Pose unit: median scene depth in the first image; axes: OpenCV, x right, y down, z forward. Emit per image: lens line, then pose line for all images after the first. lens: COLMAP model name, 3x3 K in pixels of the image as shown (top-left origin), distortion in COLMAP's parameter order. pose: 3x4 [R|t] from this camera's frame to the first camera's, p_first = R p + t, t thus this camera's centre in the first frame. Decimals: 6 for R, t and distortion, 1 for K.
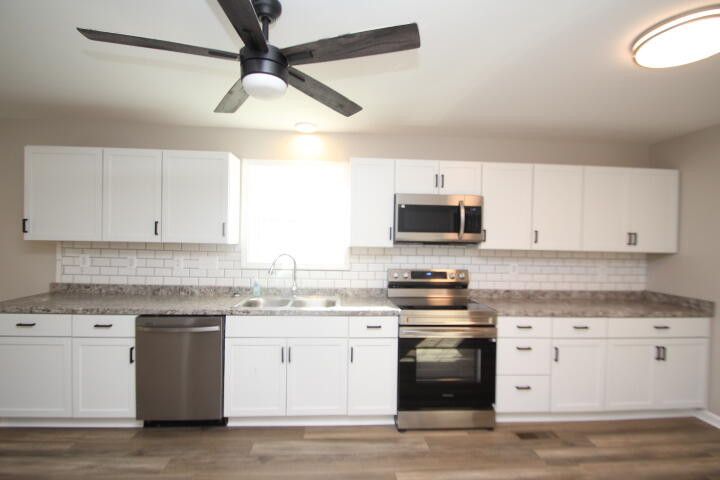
lens RADIAL K [[335.9, 0, 360.0], [0, 335.9, 240.0], [0, 0, 1]] dist [0.001489, -0.009280]
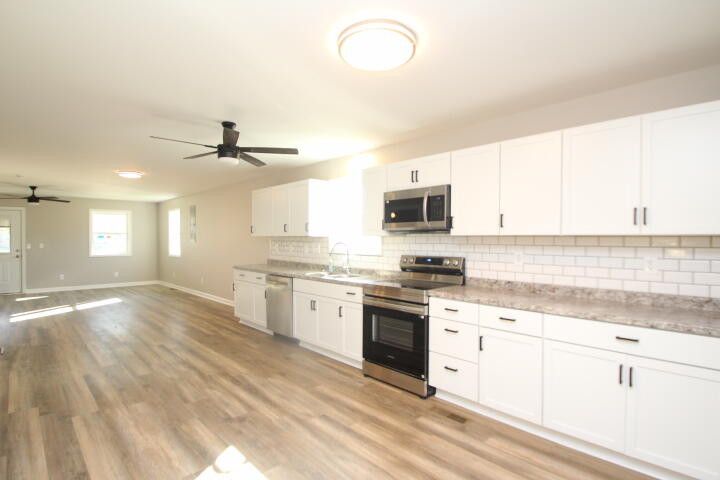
lens RADIAL K [[362.1, 0, 360.0], [0, 362.1, 240.0], [0, 0, 1]] dist [-0.024415, -0.000698]
pose [[0.640036, -0.015206, -0.768195, 1.041638], [0.010971, 0.999883, -0.010651, 0.048677], [0.768267, -0.001611, 0.640128, 0.073748]]
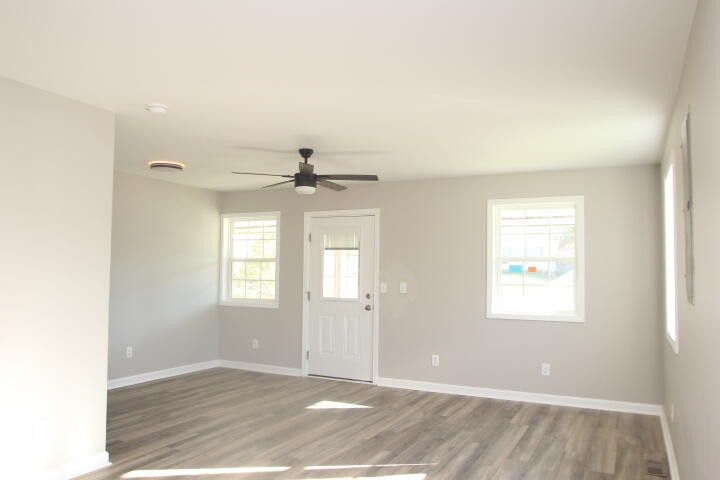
lens RADIAL K [[555.1, 0, 360.0], [0, 555.1, 240.0], [0, 0, 1]] dist [-0.000098, -0.000497]
pose [[-0.504275, -0.072095, -0.860528, -1.132229], [-0.024721, 0.997306, -0.069067, 0.001012], [0.863189, -0.013556, -0.504699, 0.936070]]
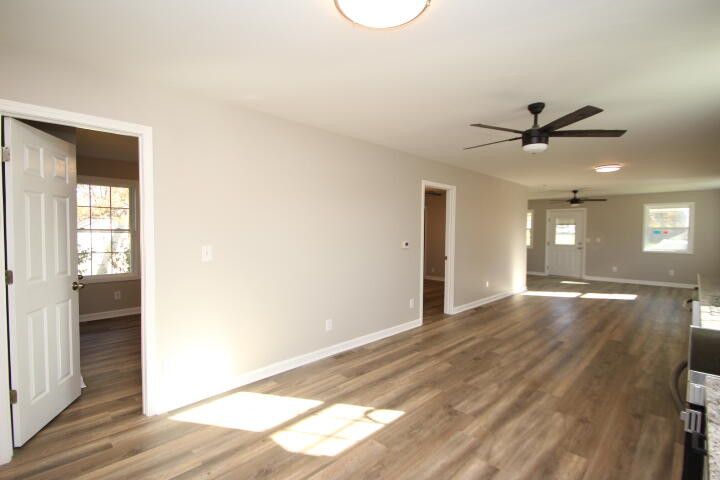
lens RADIAL K [[335.9, 0, 360.0], [0, 335.9, 240.0], [0, 0, 1]] dist [0.001489, -0.009280]
pose [[-0.755352, -0.008138, -0.655269, 0.885512], [-0.022888, 0.999640, 0.013969, 0.042202], [0.654920, 0.025550, -0.755267, 0.917563]]
